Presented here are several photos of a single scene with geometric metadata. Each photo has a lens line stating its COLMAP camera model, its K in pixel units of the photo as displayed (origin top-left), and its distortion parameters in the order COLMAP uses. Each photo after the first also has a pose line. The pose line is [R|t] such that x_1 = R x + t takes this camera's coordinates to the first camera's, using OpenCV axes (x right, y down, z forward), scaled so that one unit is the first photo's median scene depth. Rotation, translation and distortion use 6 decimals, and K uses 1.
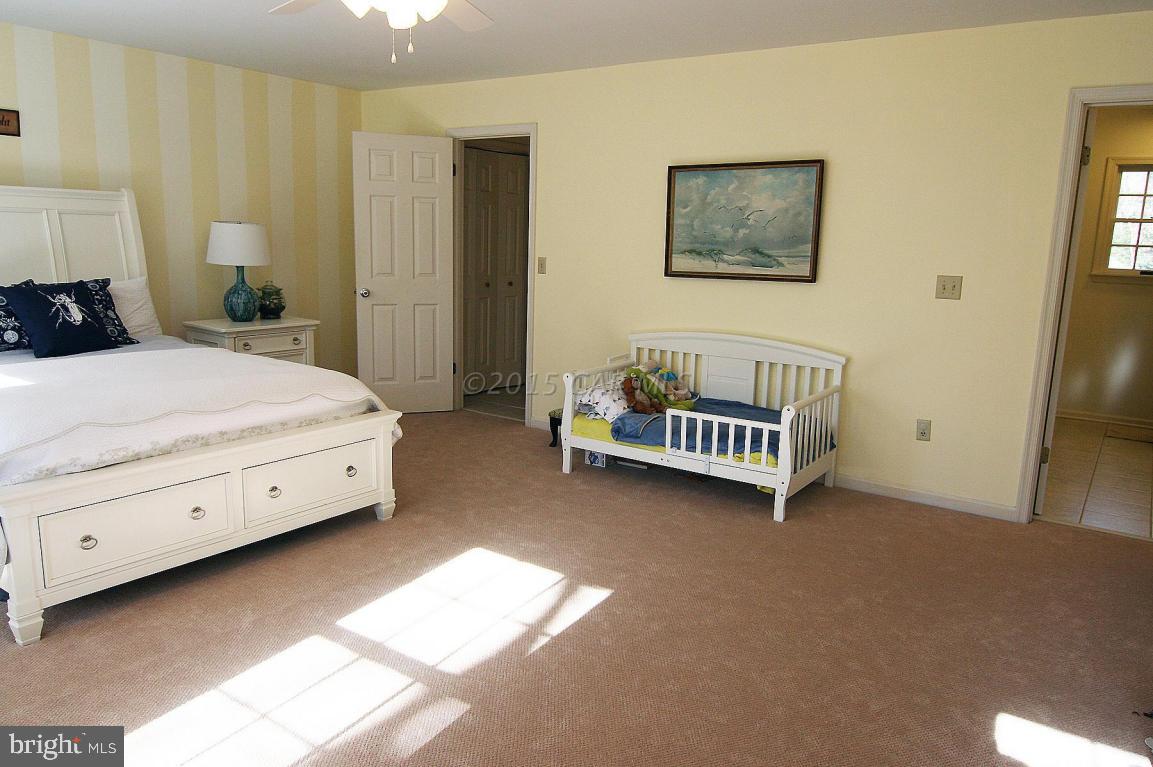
lens RADIAL K [[819.3, 0, 576.5], [0, 819.3, 383.5], [0, 0, 1]] dist [0.146097, 0.000417]
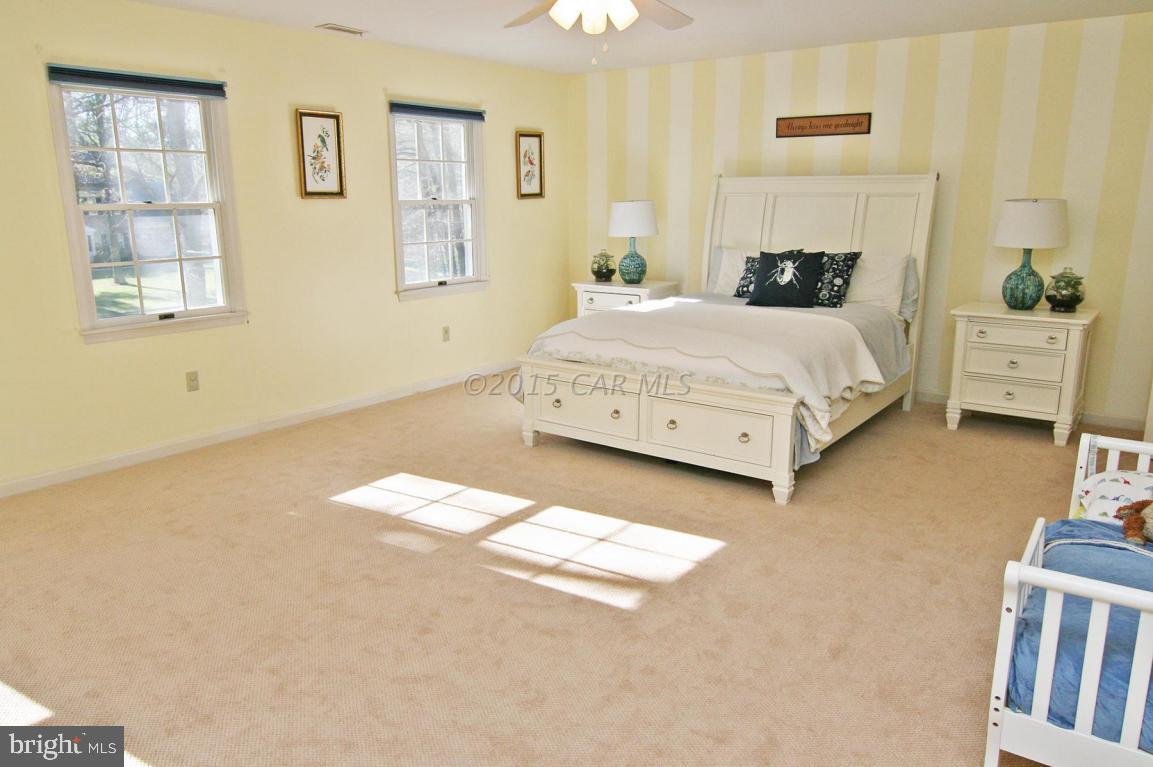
lens RADIAL K [[811.9, 0, 576.5], [0, 811.9, 383.5], [0, 0, 1]] dist [-0.043588, 0.001504]
pose [[-0.013072, 0.213386, -0.976881, 0.656759], [-0.171503, 0.962008, 0.212432, -0.130058], [0.985097, 0.170315, 0.024021, 0.674387]]
